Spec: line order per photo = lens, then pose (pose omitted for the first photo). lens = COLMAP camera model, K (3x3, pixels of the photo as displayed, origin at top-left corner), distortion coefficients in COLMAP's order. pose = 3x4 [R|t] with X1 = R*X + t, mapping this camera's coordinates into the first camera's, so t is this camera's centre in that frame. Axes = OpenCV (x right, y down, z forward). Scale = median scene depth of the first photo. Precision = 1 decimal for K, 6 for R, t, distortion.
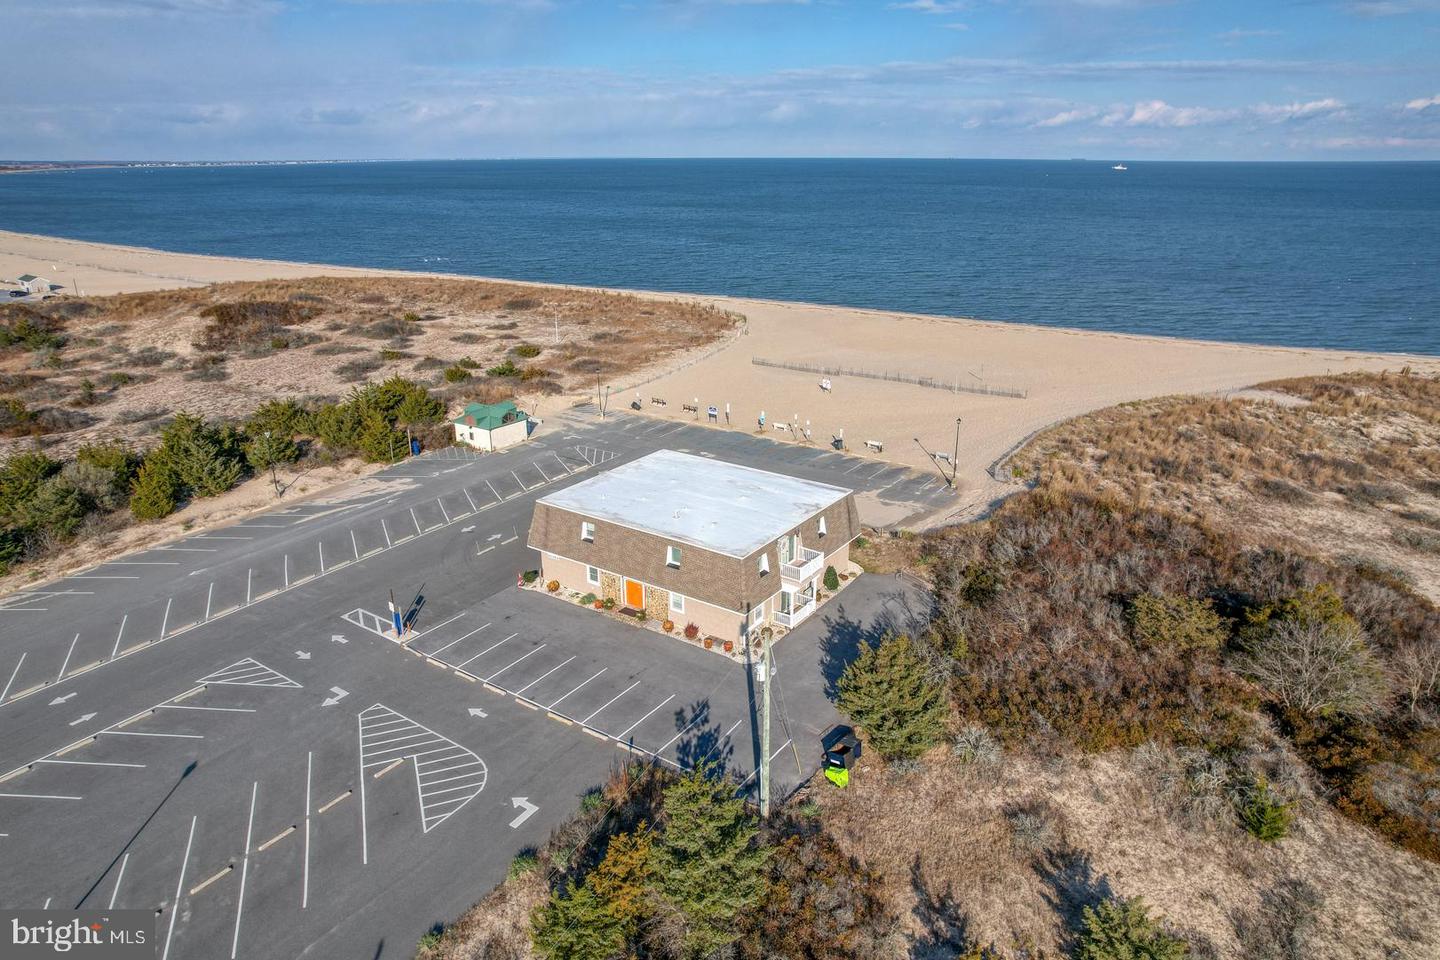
lens RADIAL K [[929.6, 0, 713.7], [0, 929.6, 486.3], [0, 0, 1]] dist [-0.060006, 0.036121]
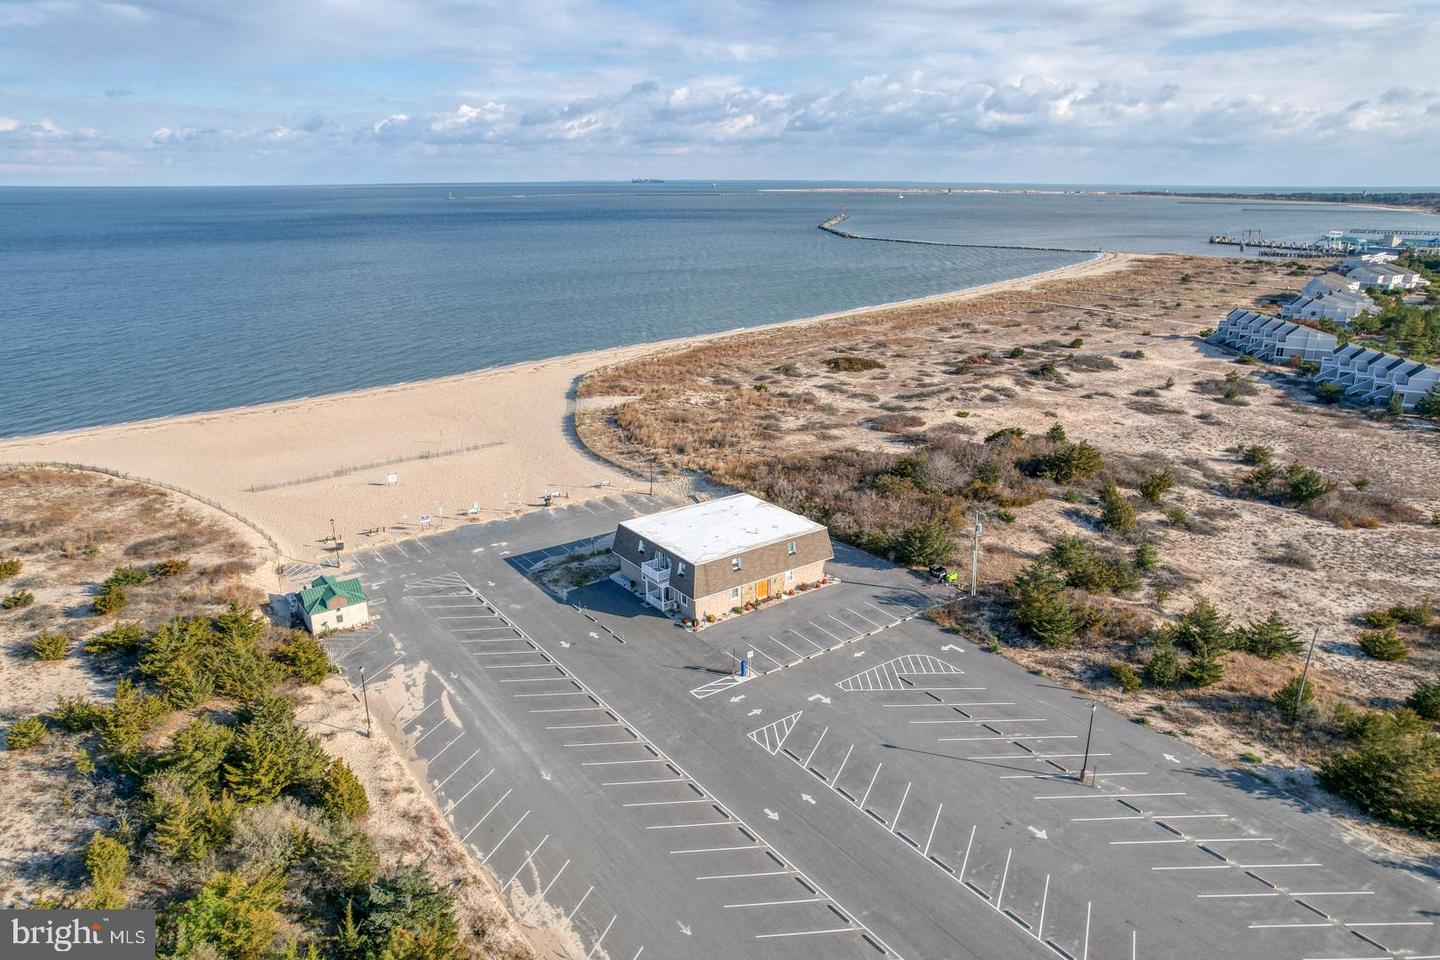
lens RADIAL K [[933.5, 0, 723.1], [0, 933.5, 477.0], [0, 0, 1]] dist [-0.039177, -0.000559]
pose [[0.319694, -0.284854, 0.903689, -1.417545], [0.320302, 0.930084, 0.179863, -0.348232], [-0.891741, 0.231952, 0.388582, 0.395417]]
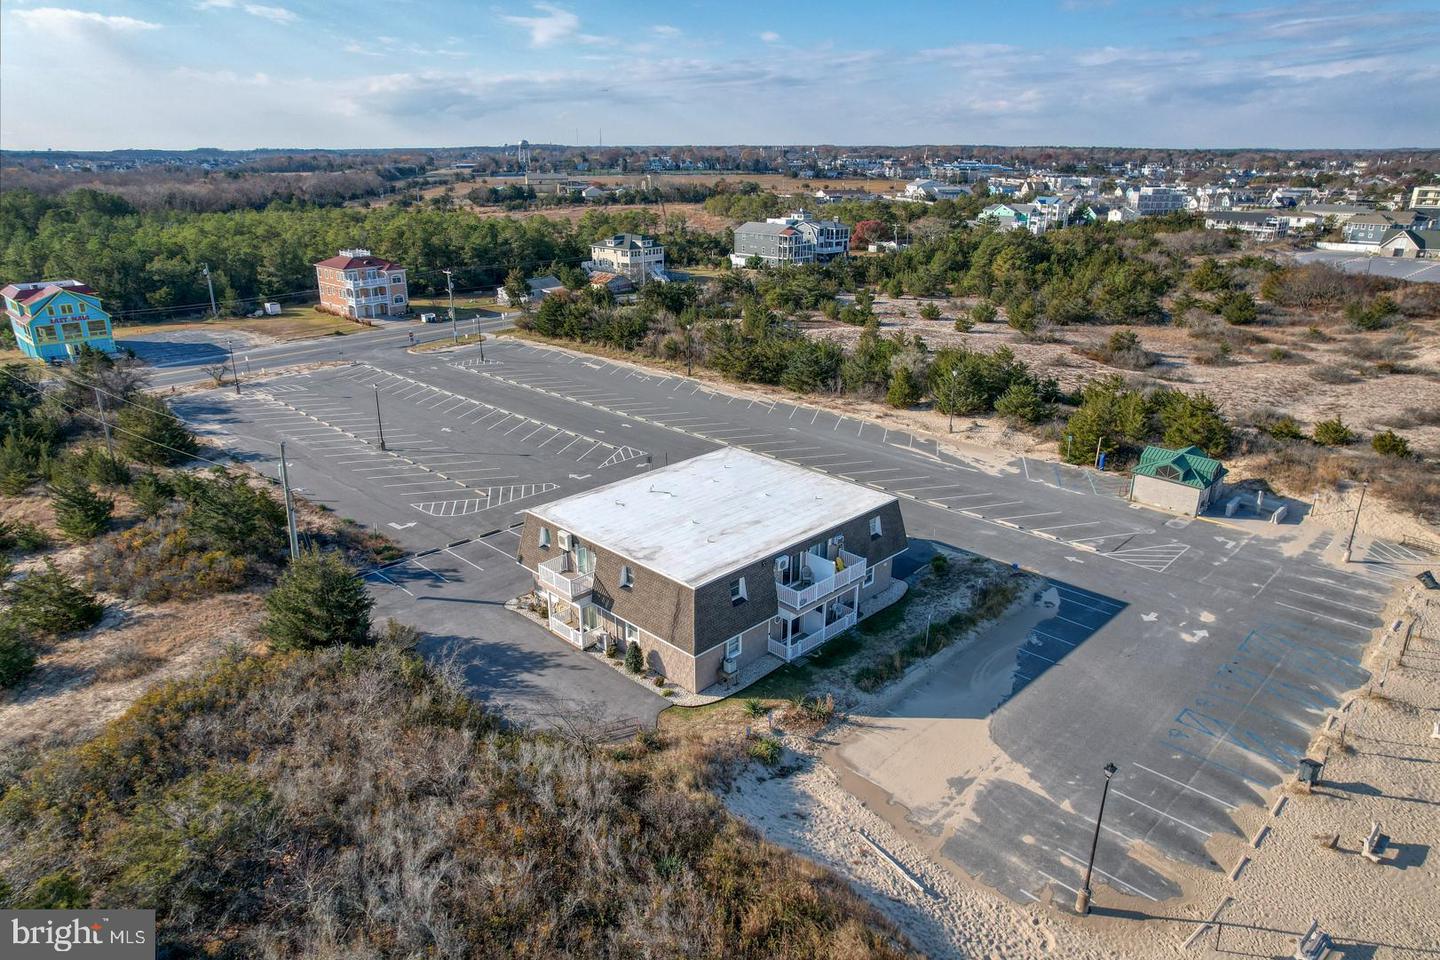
lens RADIAL K [[925.8, 0, 715.7], [0, 925.8, 482.0], [0, 0, 1]] dist [-0.074256, 0.063732]
pose [[-0.179300, 0.339877, -0.923220, 0.775160], [-0.330948, 0.862898, 0.381944, -0.339552], [0.926458, 0.374021, -0.042236, 1.056351]]
